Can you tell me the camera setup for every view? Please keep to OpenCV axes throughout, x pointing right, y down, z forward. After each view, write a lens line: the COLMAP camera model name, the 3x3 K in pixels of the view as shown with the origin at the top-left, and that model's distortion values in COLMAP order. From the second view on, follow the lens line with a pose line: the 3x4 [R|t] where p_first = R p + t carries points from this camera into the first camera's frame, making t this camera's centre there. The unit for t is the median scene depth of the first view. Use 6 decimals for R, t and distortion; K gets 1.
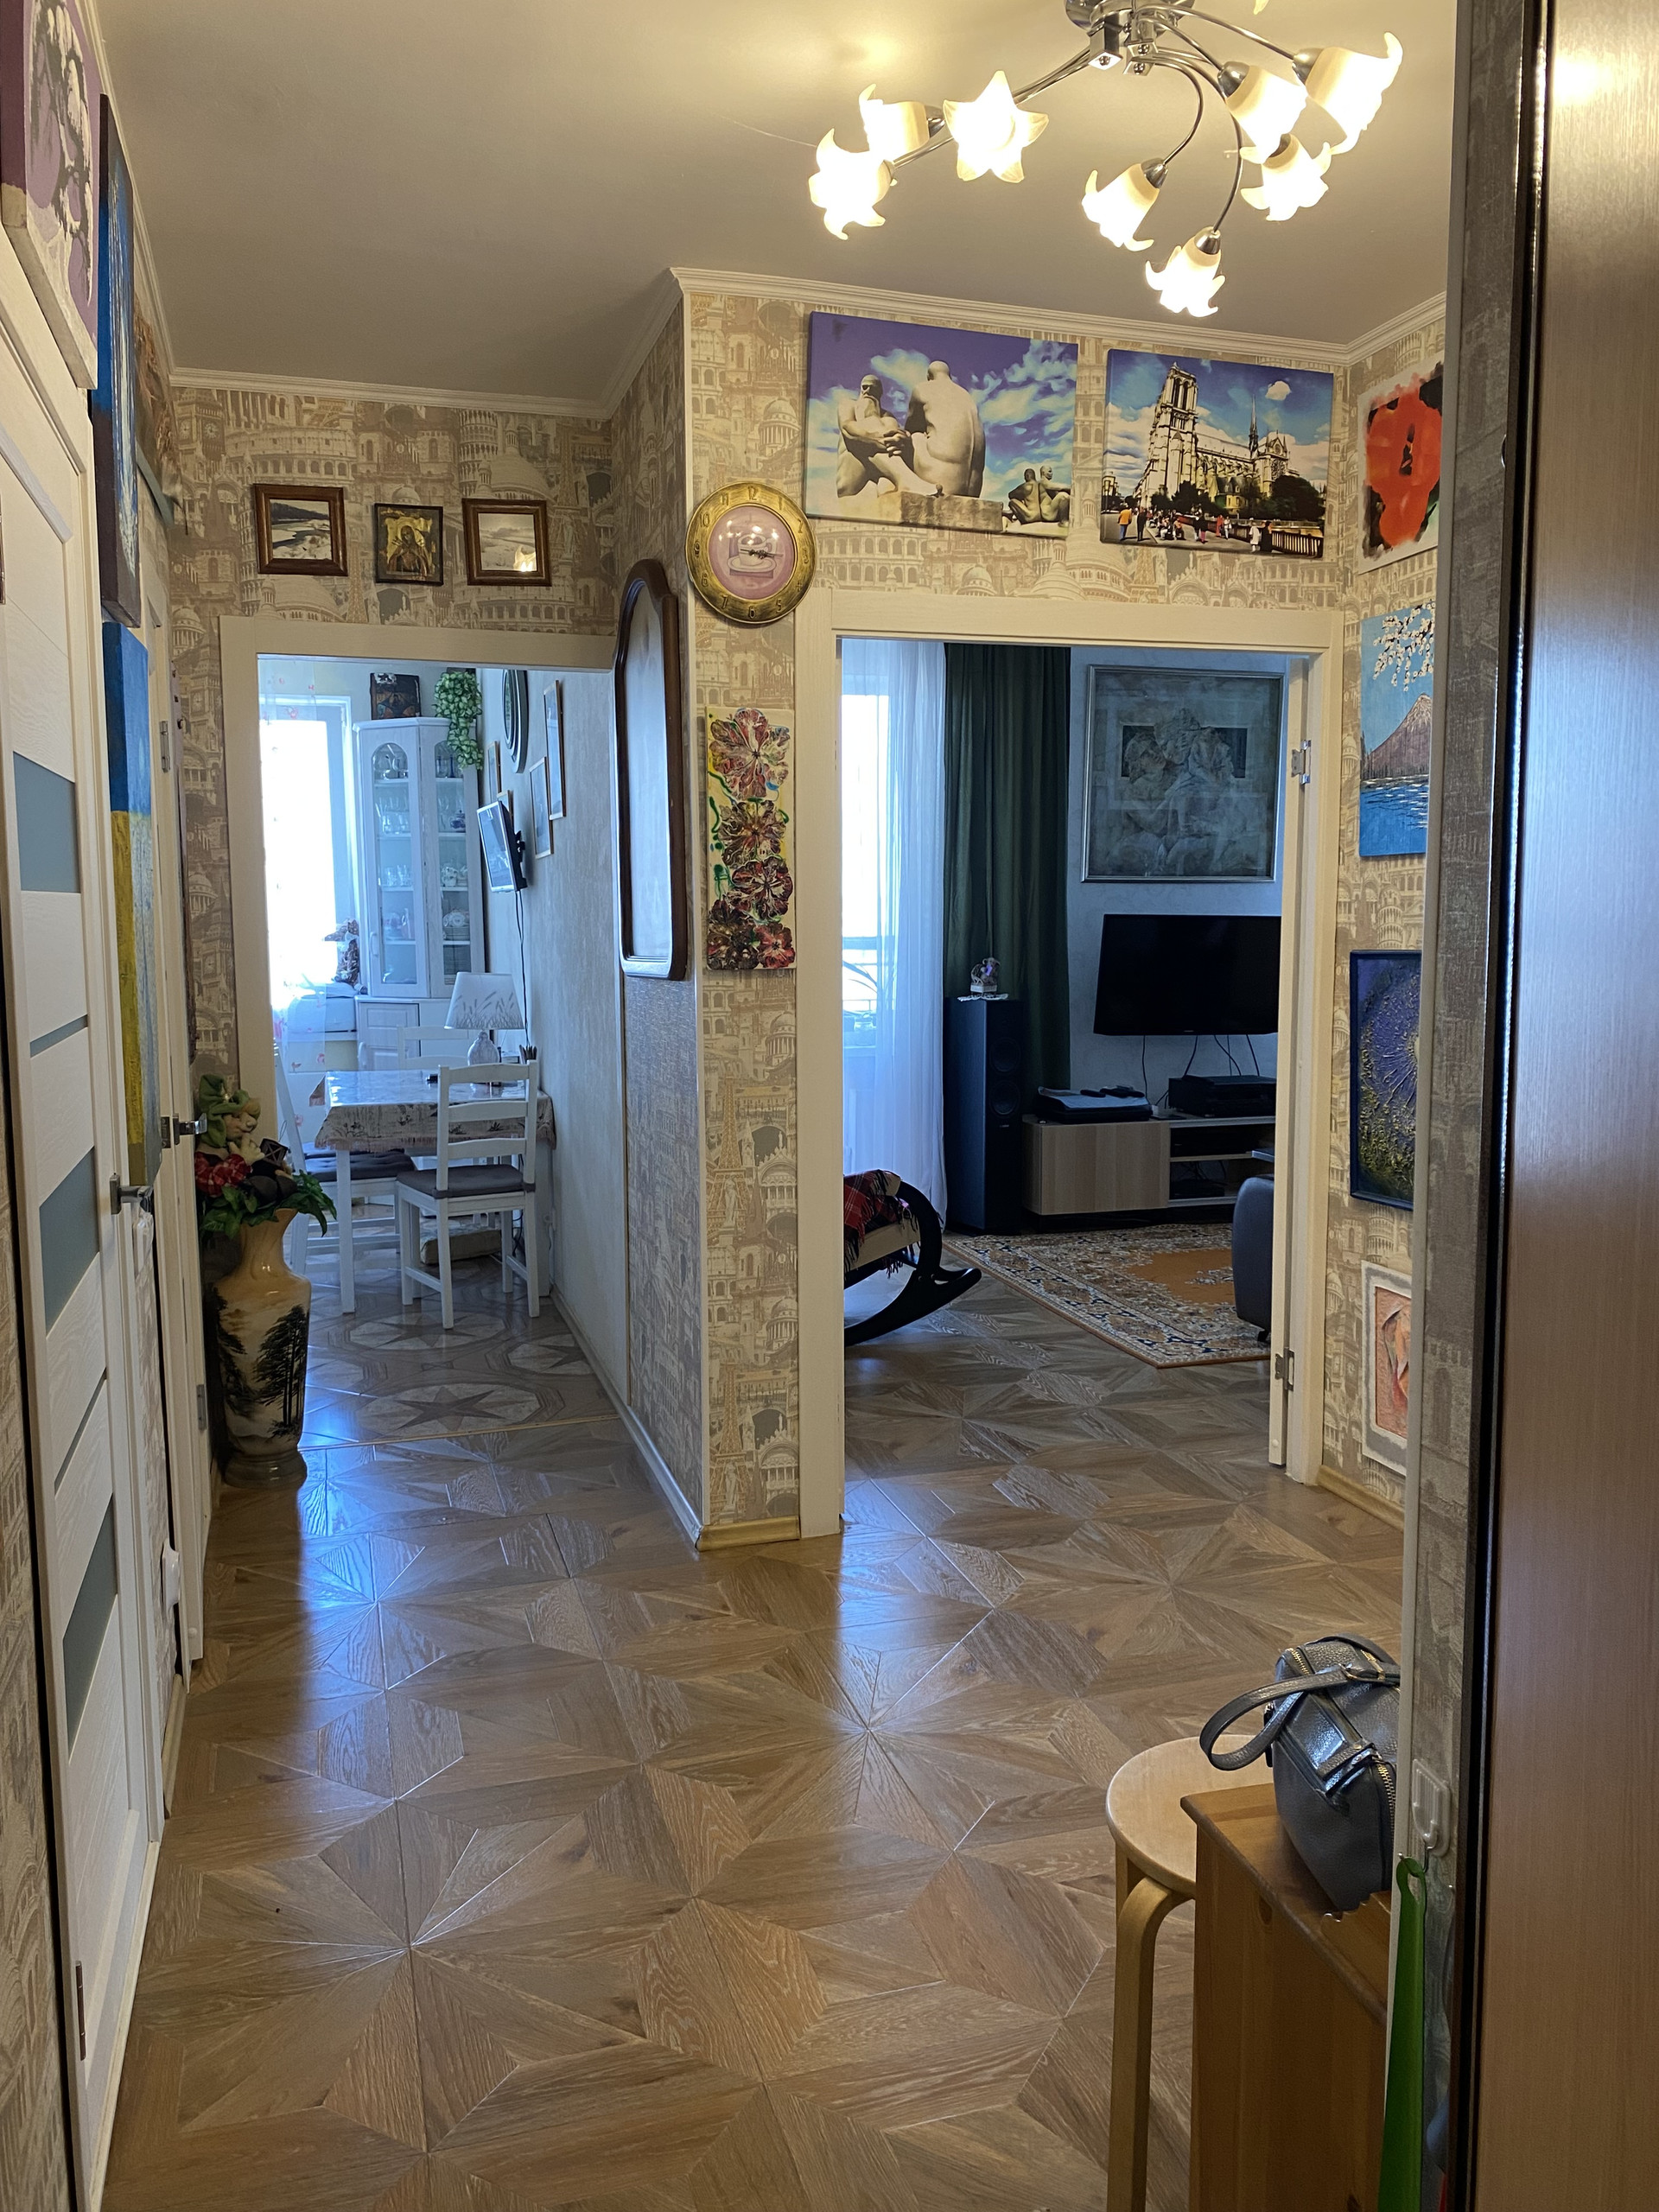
lens RADIAL K [[1754.3, 0, 829.5], [0, 1754.3, 1106.0], [0, 0, 1]] dist [0.172876, -0.608316]
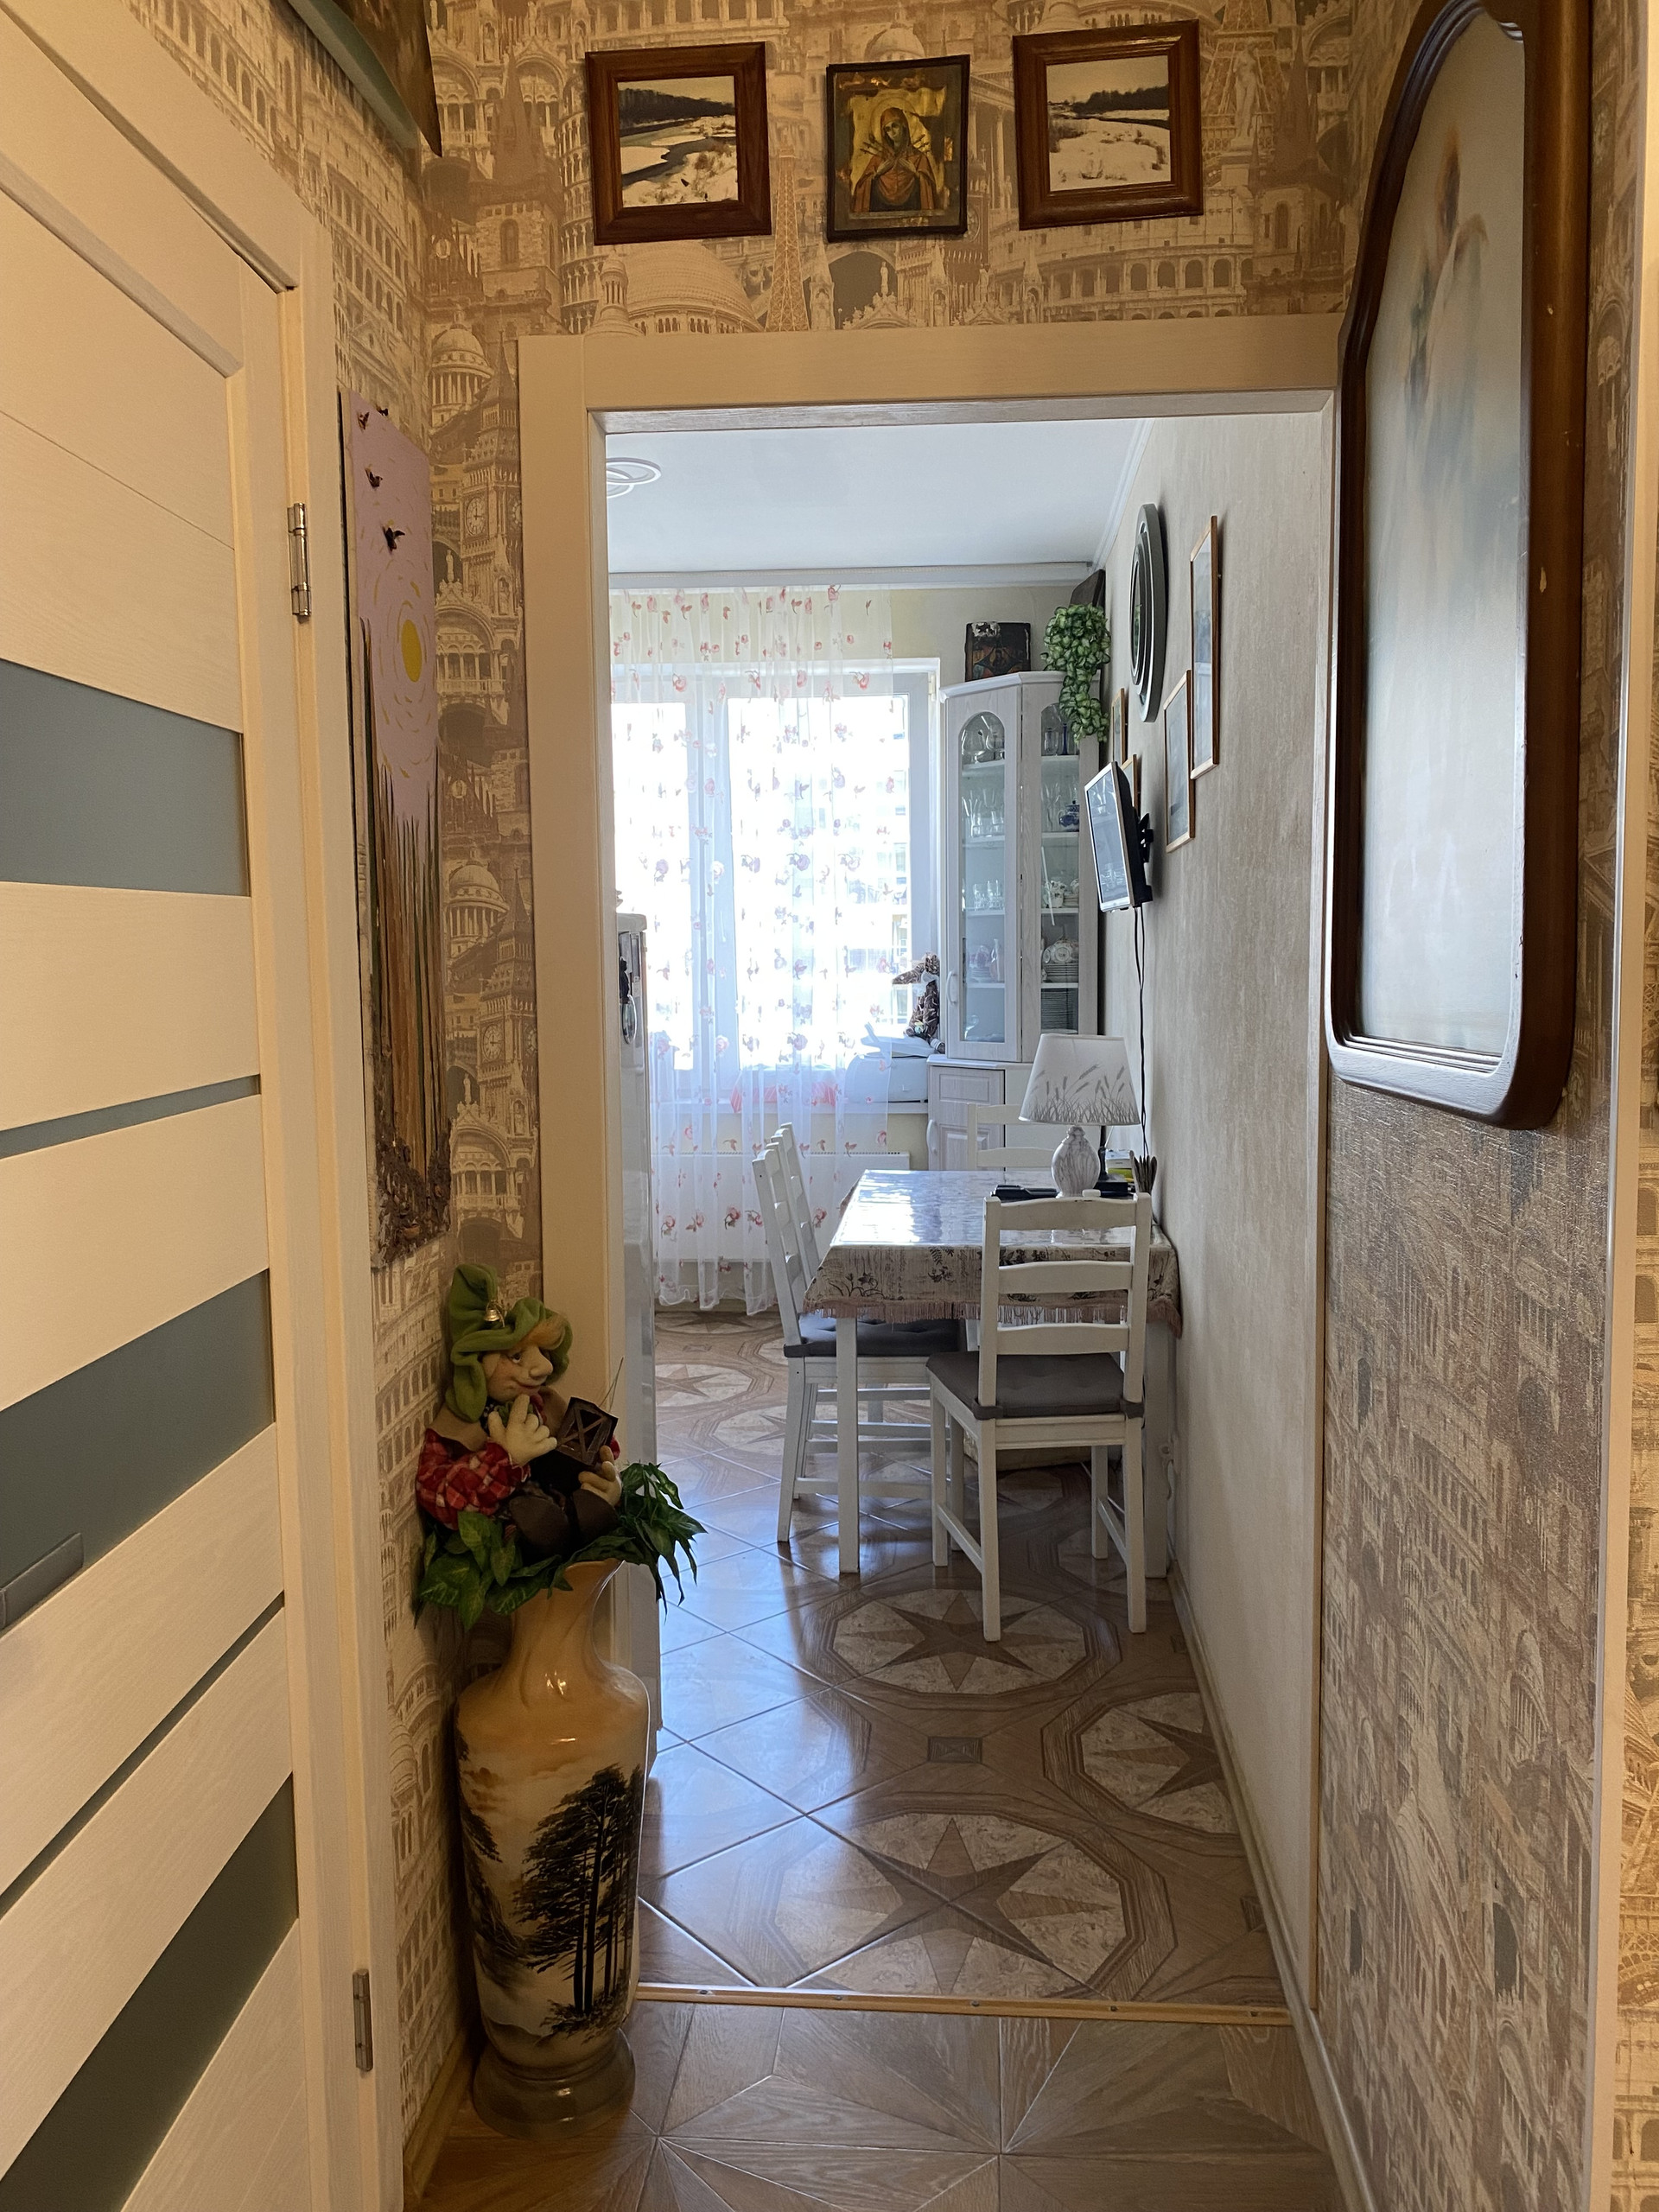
lens RADIAL K [[1773.3, 0, 829.5], [0, 1773.3, 1106.0], [0, 0, 1]] dist [0.056814, -0.062290]
pose [[0.934566, 0.029261, -0.354584, -0.078177], [-0.036291, 0.999254, -0.013191, -0.057712], [0.353933, 0.025197, 0.934931, 0.553759]]
